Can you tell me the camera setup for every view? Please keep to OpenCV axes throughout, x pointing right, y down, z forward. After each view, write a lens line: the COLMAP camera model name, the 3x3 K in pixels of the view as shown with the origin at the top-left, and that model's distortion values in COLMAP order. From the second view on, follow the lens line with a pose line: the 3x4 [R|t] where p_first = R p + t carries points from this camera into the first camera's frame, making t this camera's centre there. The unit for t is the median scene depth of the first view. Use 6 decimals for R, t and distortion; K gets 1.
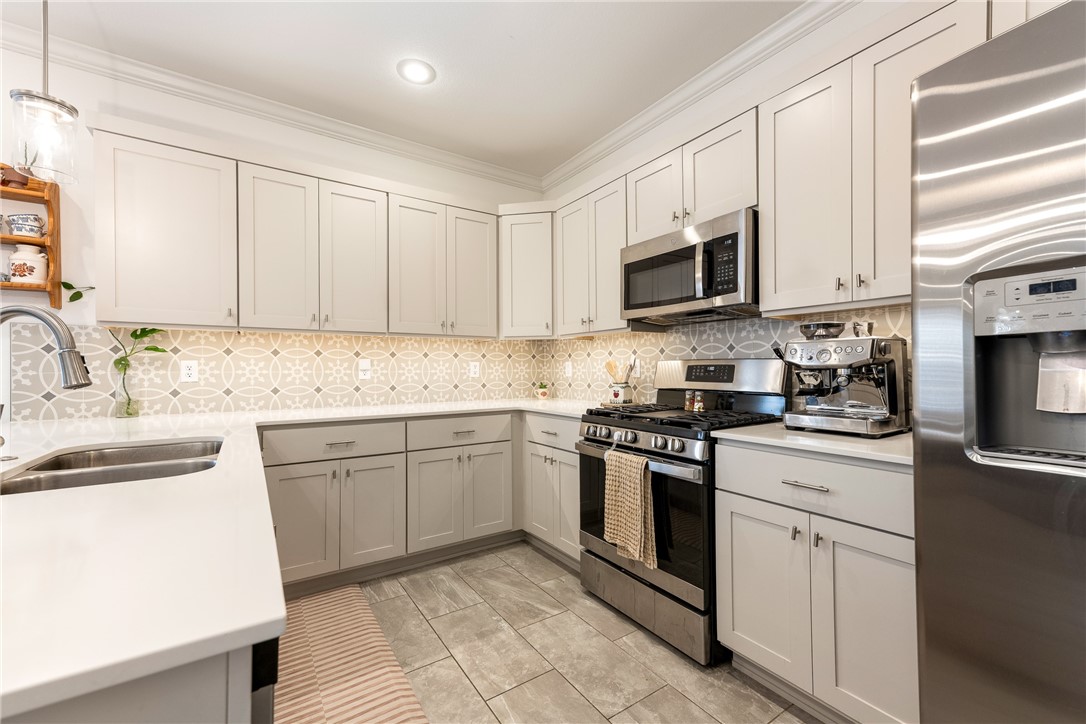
lens RADIAL K [[447.3, 0, 541.1], [0, 447.3, 366.5], [0, 0, 1]] dist [0.008706, 0.000212]
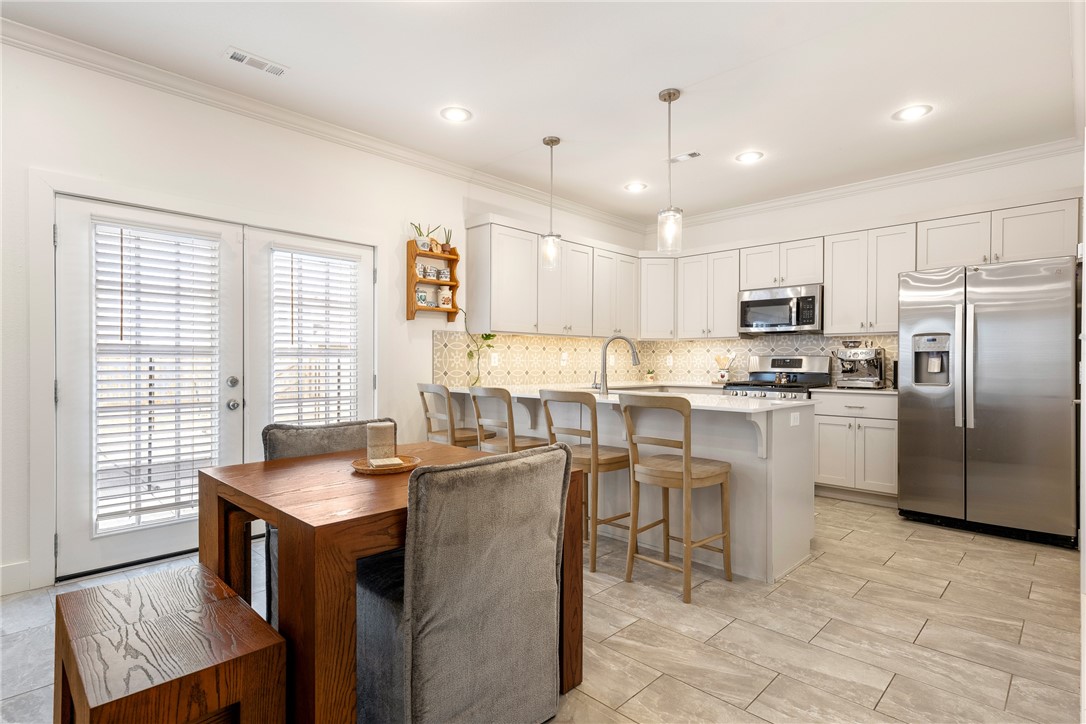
lens RADIAL K [[554.0, 0, 539.5], [0, 554.0, 366.2], [0, 0, 1]] dist [0.003692, -0.001661]
pose [[0.978969, 0.006787, 0.203897, -1.113717], [-0.009481, 0.999880, 0.012239, 0.008840], [-0.203790, -0.013914, 0.978916, -1.057417]]
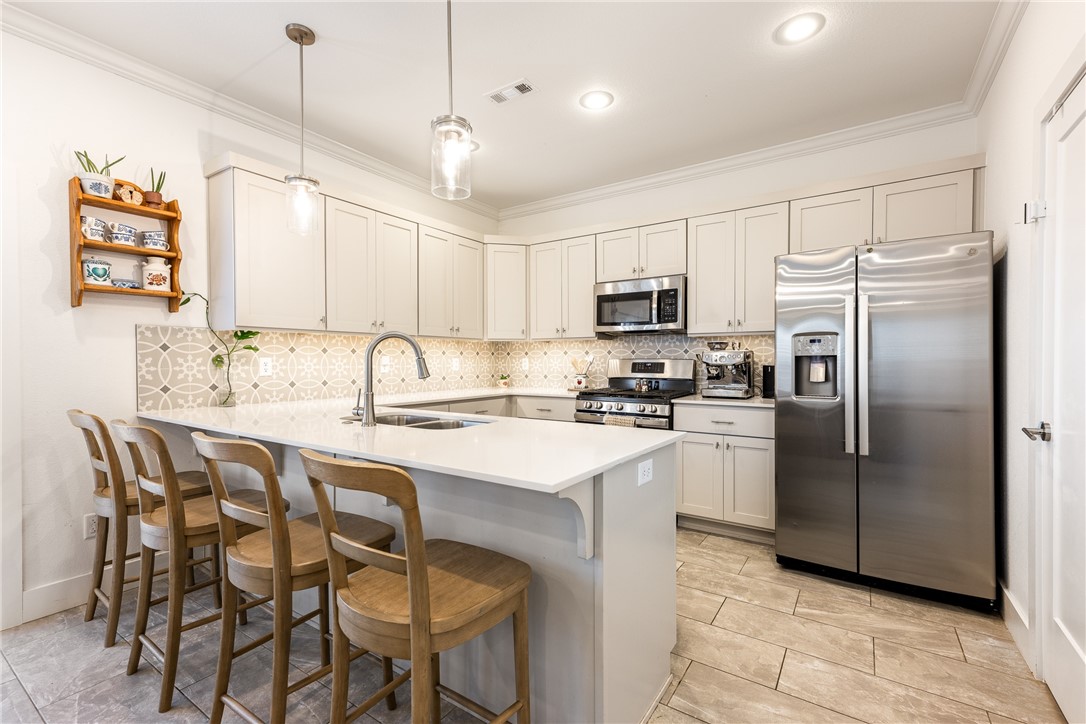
lens RADIAL K [[477.7, 0, 545.9], [0, 477.7, 368.9], [0, 0, 1]] dist [-0.001285, 0.000134]
pose [[0.923316, -0.003362, 0.384025, -0.634984], [-0.005167, 0.999762, 0.021176, -0.015290], [-0.384005, -0.021536, 0.923080, -0.454843]]
